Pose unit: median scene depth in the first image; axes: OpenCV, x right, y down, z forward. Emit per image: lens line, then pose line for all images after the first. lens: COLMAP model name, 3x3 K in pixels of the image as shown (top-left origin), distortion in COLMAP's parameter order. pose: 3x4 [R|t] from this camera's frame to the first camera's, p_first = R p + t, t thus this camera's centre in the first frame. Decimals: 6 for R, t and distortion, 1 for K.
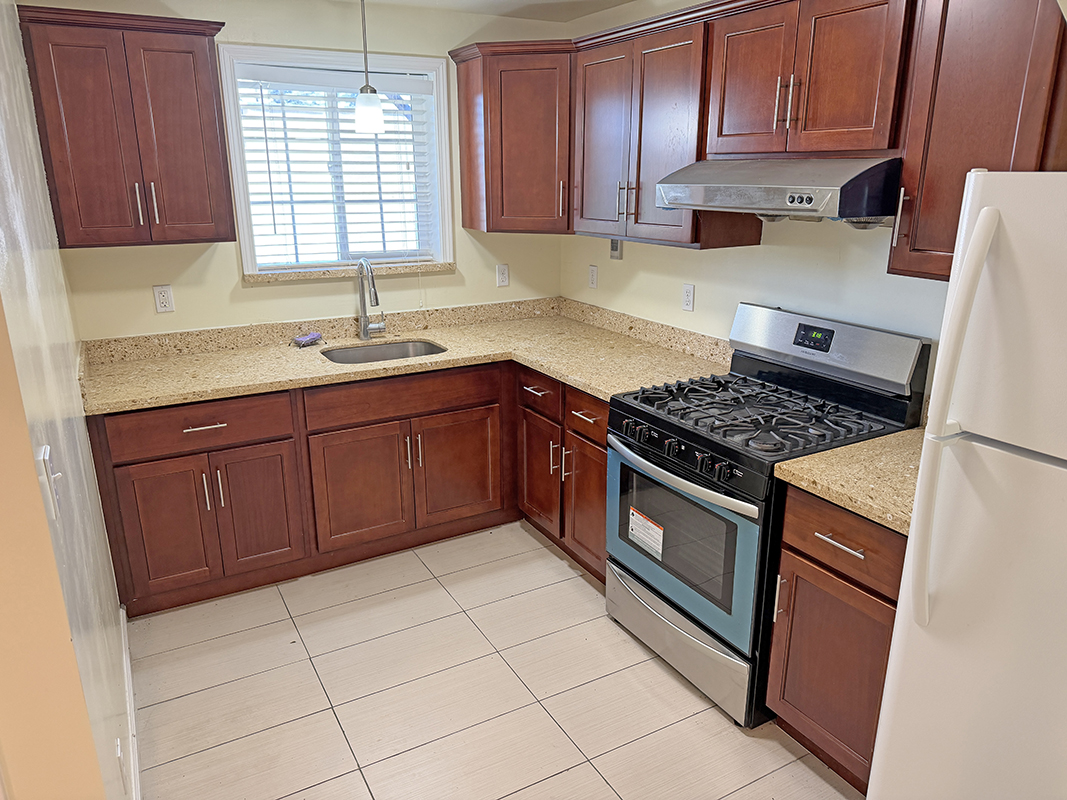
lens RADIAL K [[761.0, 0, 534.7], [0, 761.0, 403.5], [0, 0, 1]] dist [0.006188, -0.012559]
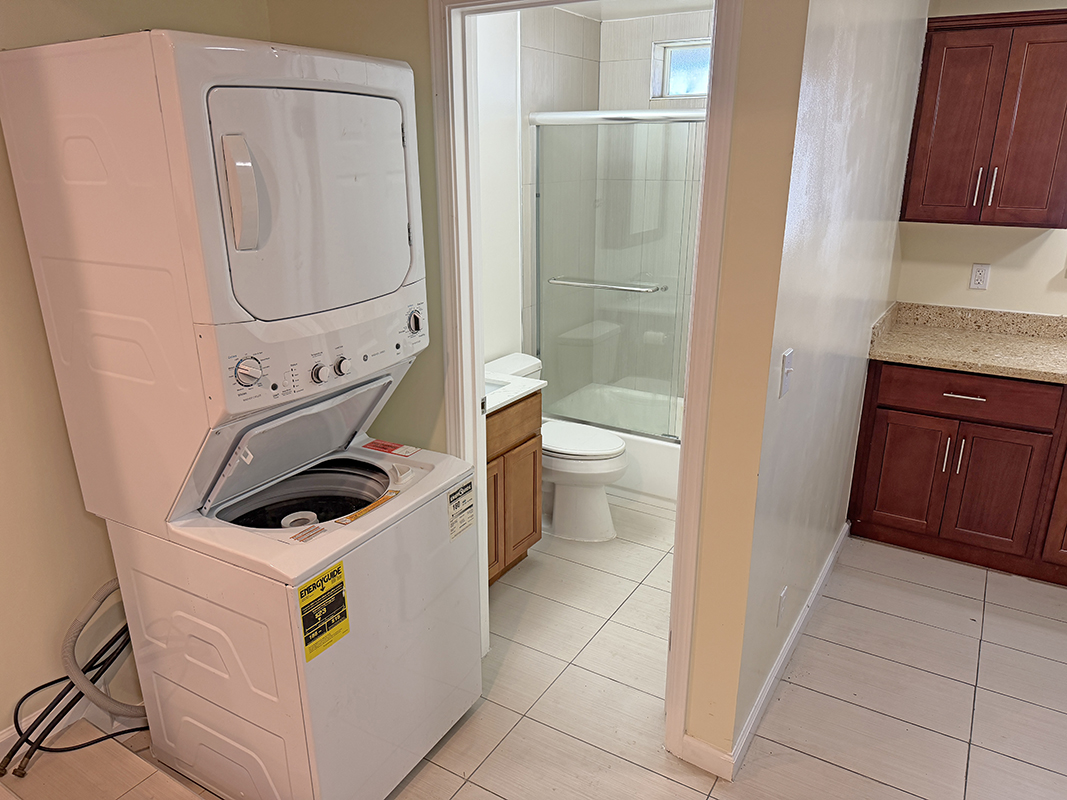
lens RADIAL K [[761.0, 0, 535.0], [0, 761.0, 401.6], [0, 0, 1]] dist [0.006188, -0.012559]
pose [[0.486250, 0.274776, -0.829494, 0.161473], [-0.260017, 0.951771, 0.162859, 0.020083], [0.834238, 0.136492, 0.534245, -0.076846]]
